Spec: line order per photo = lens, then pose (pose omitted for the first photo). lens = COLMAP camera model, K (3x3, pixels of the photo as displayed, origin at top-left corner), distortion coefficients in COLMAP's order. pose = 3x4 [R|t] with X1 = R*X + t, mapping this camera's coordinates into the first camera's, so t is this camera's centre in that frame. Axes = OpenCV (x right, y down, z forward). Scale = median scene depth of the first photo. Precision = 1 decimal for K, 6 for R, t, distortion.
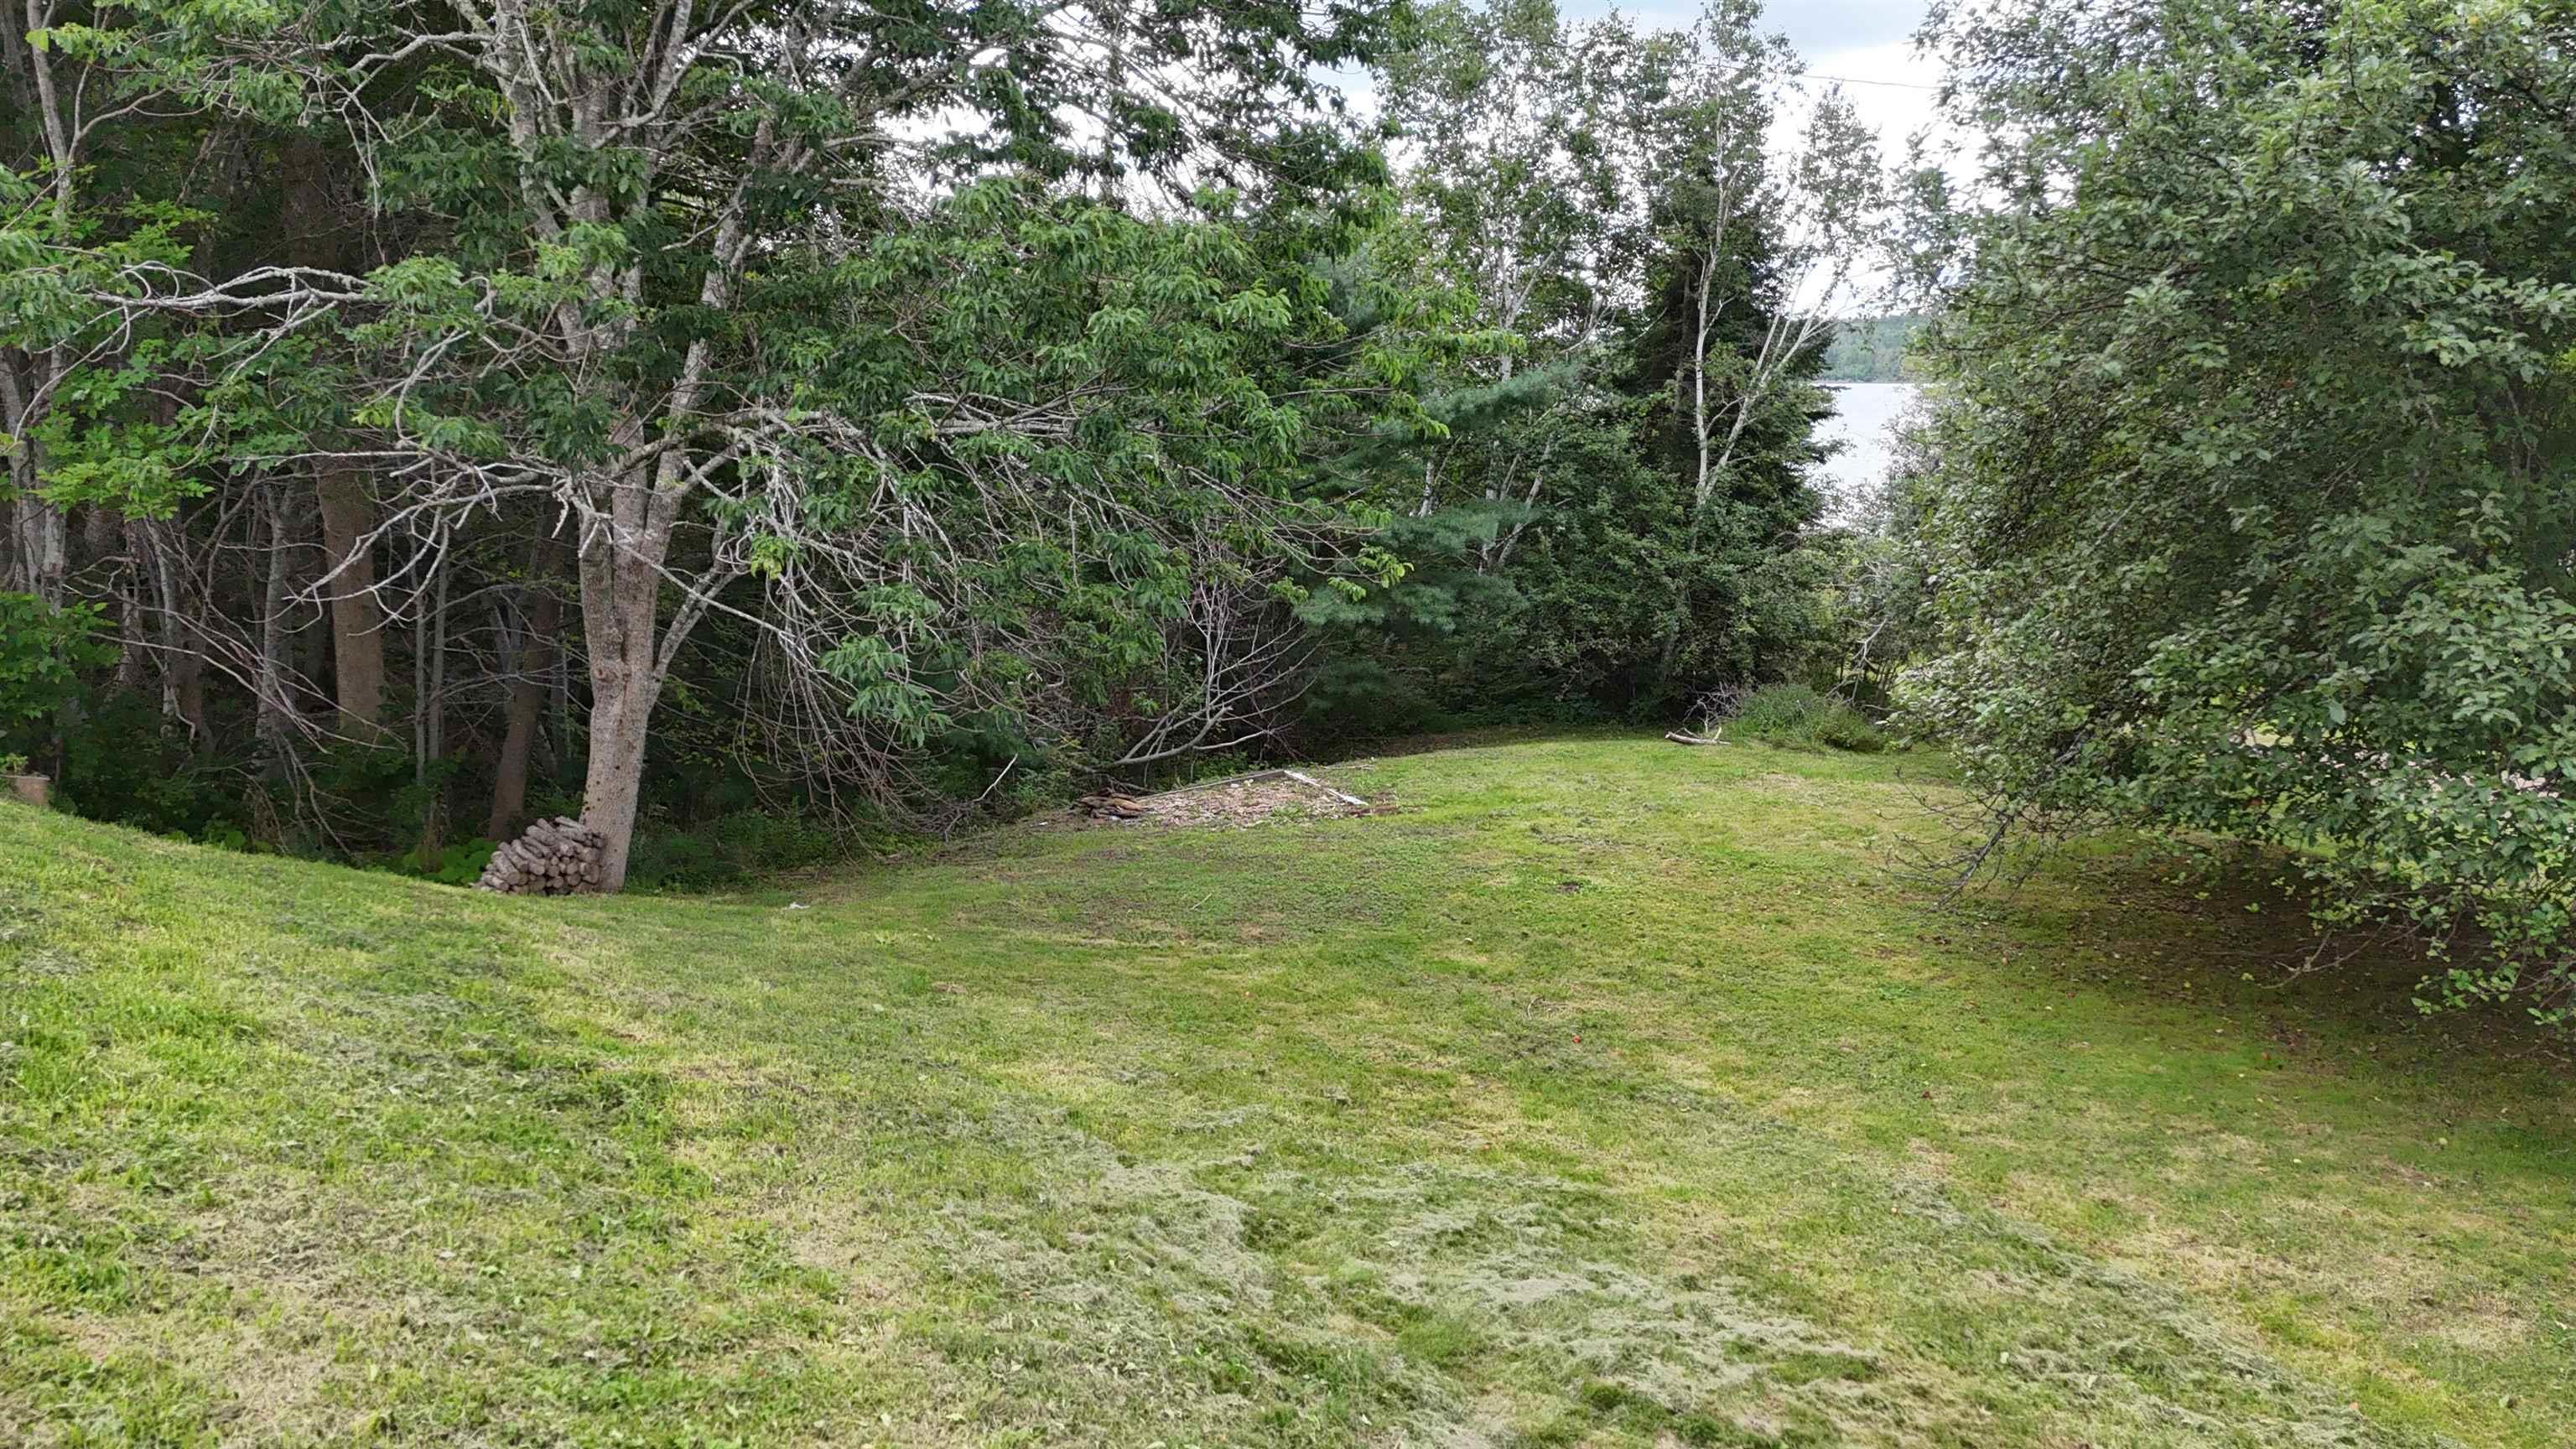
lens RADIAL K [[1853.9, 0, 1287.7], [0, 1853.9, 723.6], [0, 0, 1]] dist [0.062514, -0.059526]
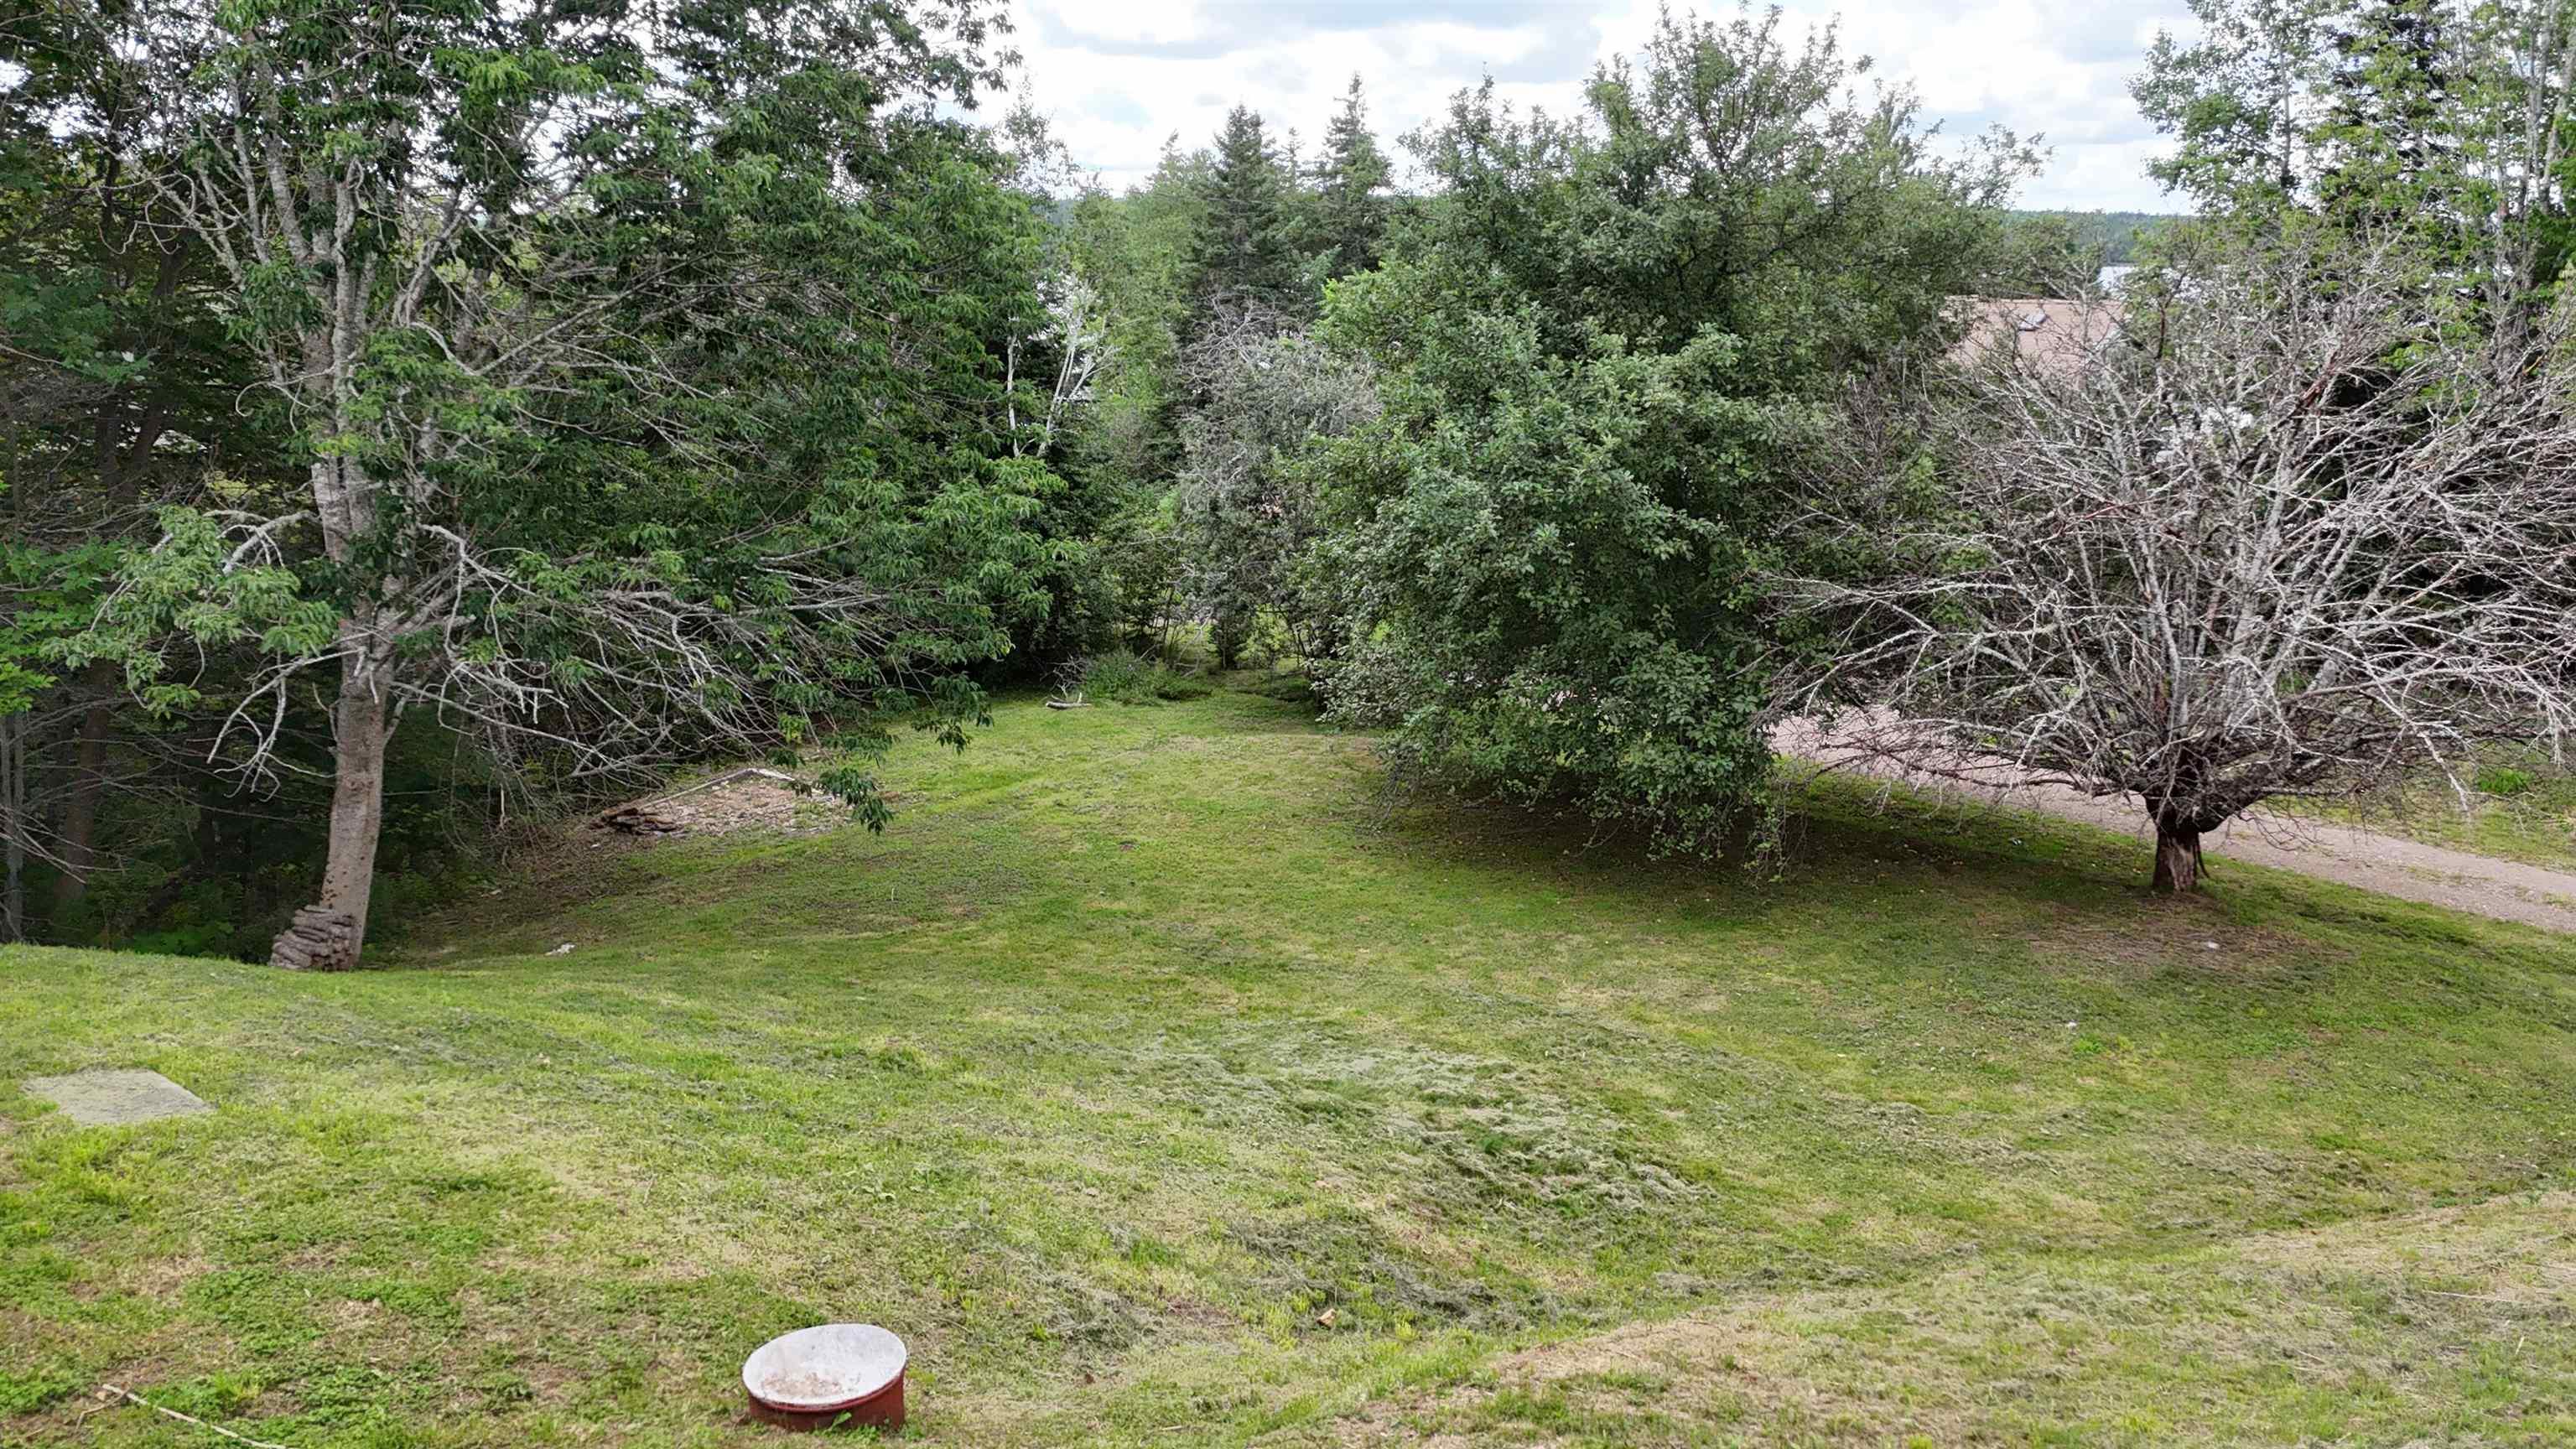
lens RADIAL K [[1853.9, 0, 1290.2], [0, 1853.9, 730.2], [0, 0, 1]] dist [0.062514, -0.059526]
pose [[0.883286, -0.110275, 0.455681, -0.386822], [0.082683, 0.993350, 0.080118, -0.107234], [-0.461486, -0.033090, 0.886530, -0.353819]]
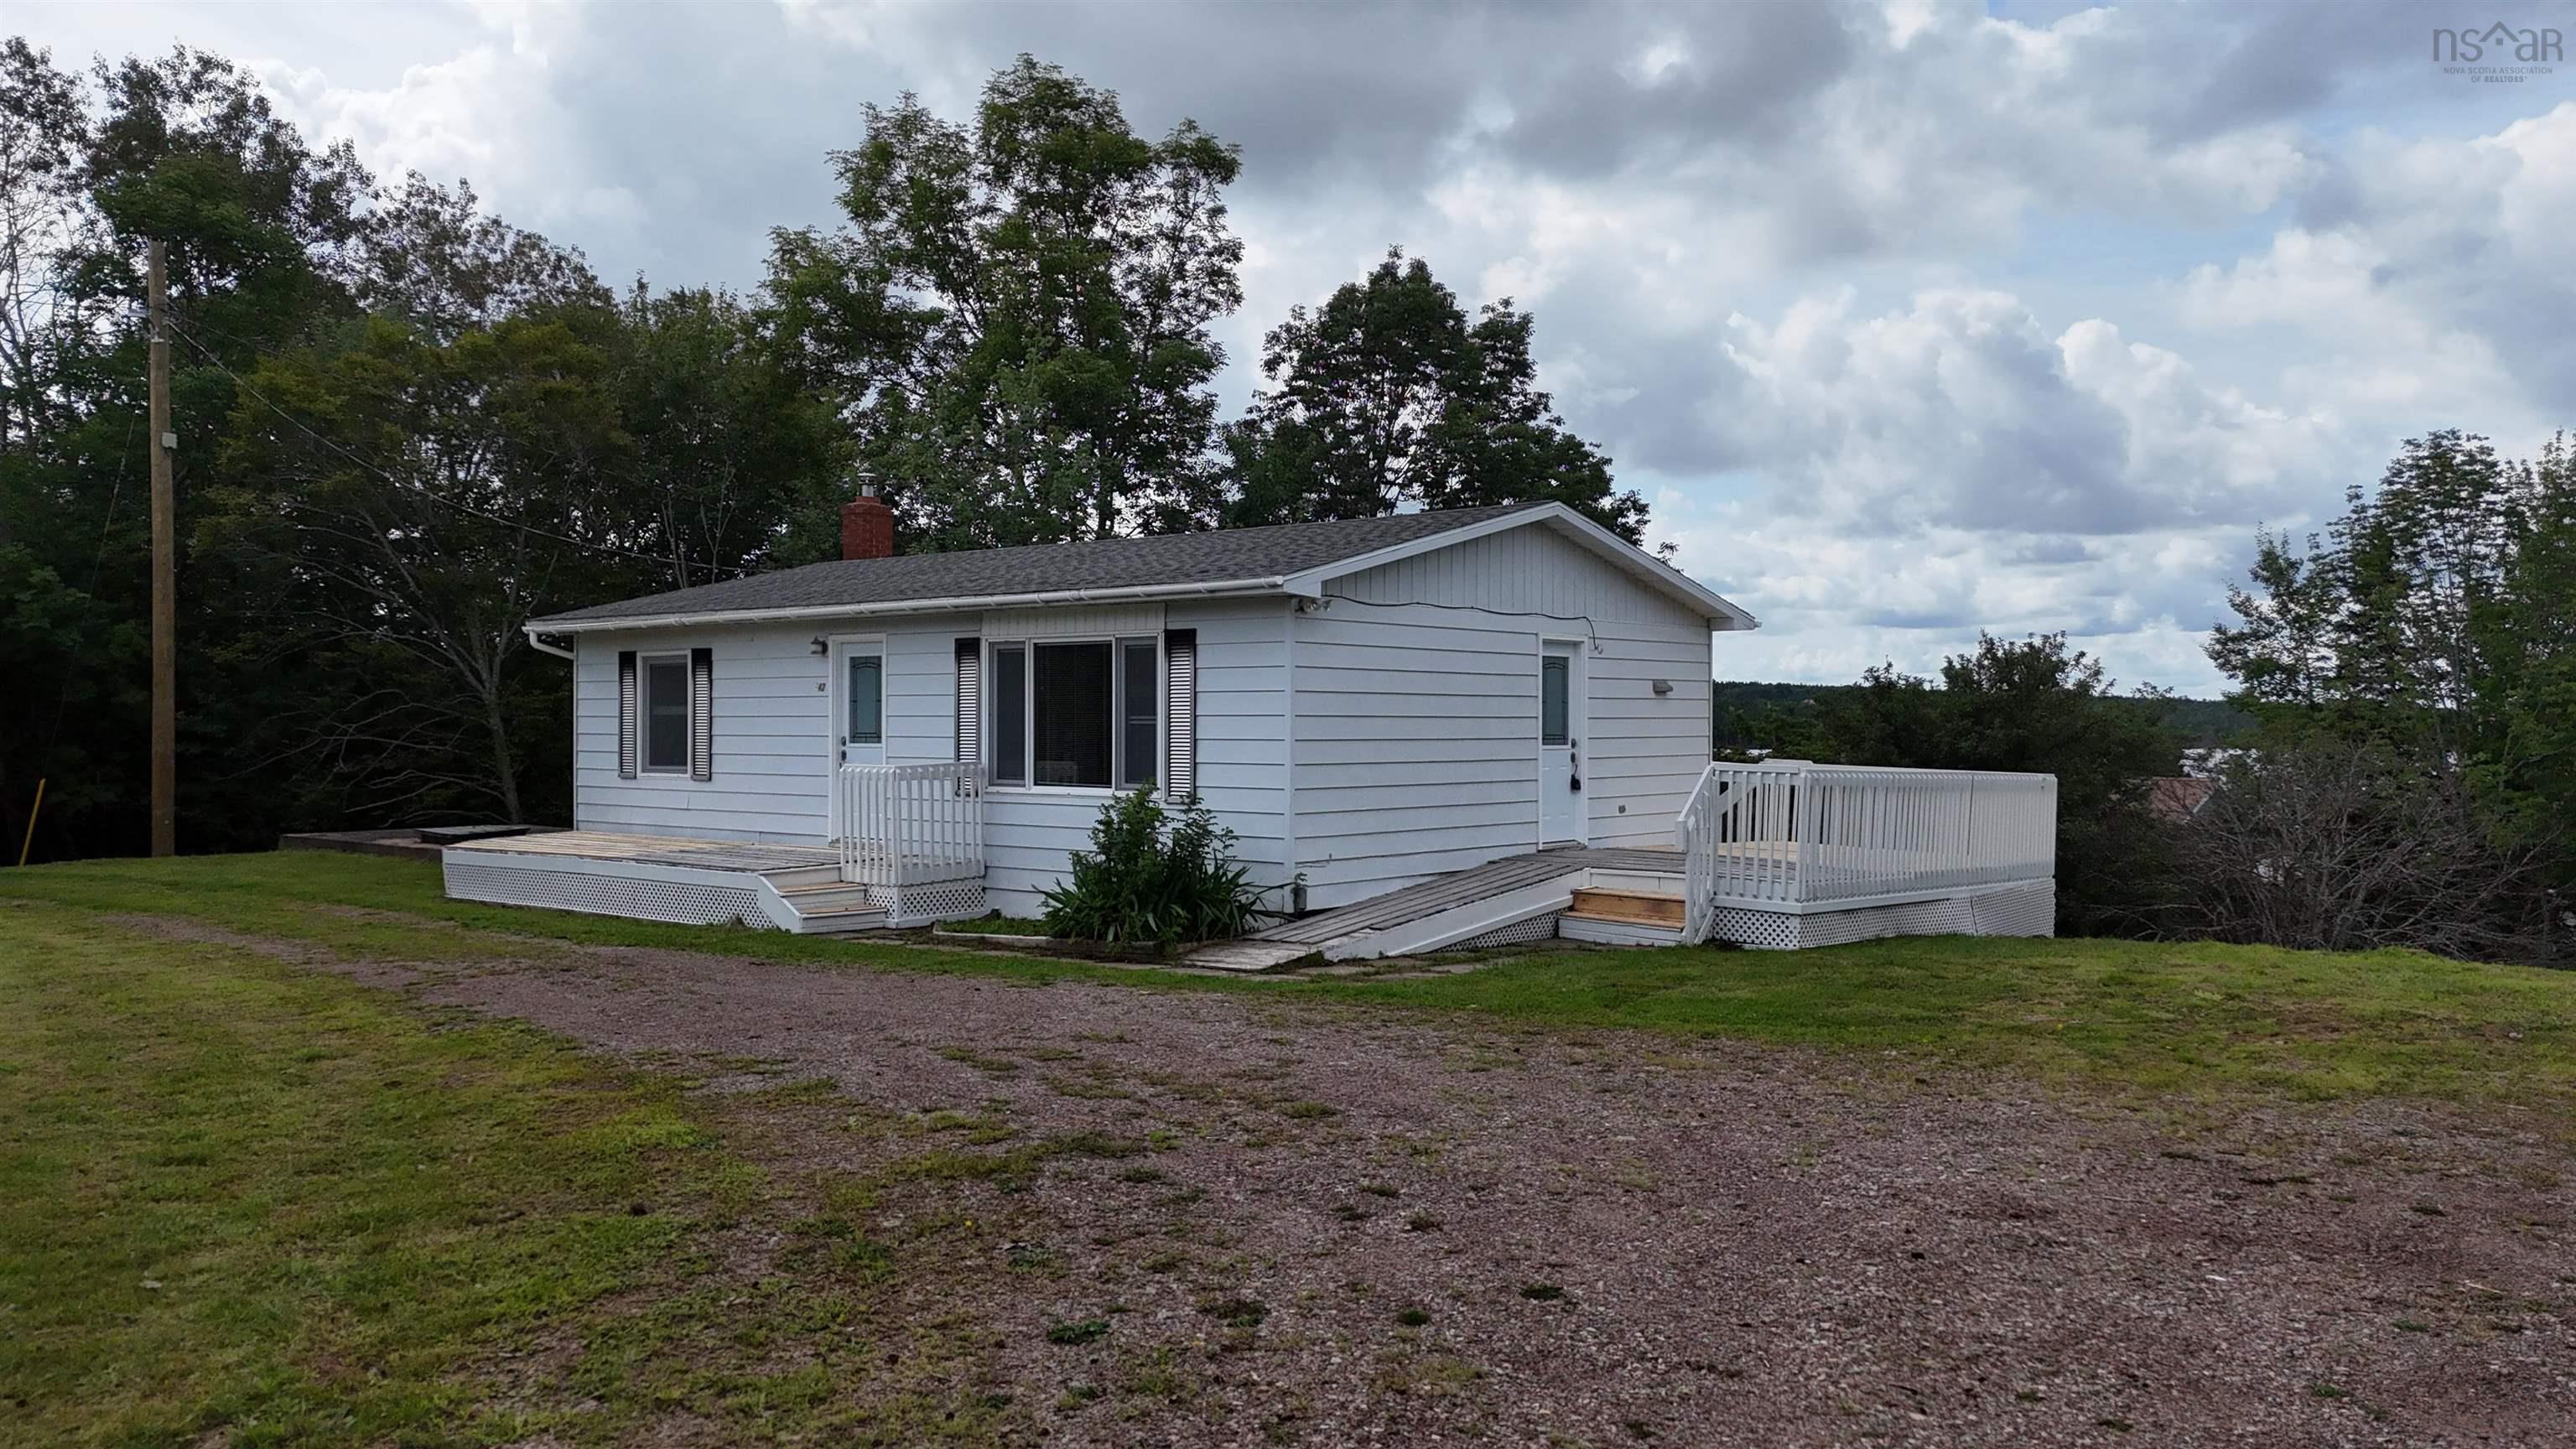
lens RADIAL K [[1853.9, 0, 1286.2], [0, 1853.9, 718.4], [0, 0, 1]] dist [0.062514, -0.059526]
pose [[0.901438, 0.003589, 0.432893, -1.513887], [0.087790, 0.977673, -0.190916, 0.047860], [-0.423913, 0.210102, 0.880996, -1.177321]]
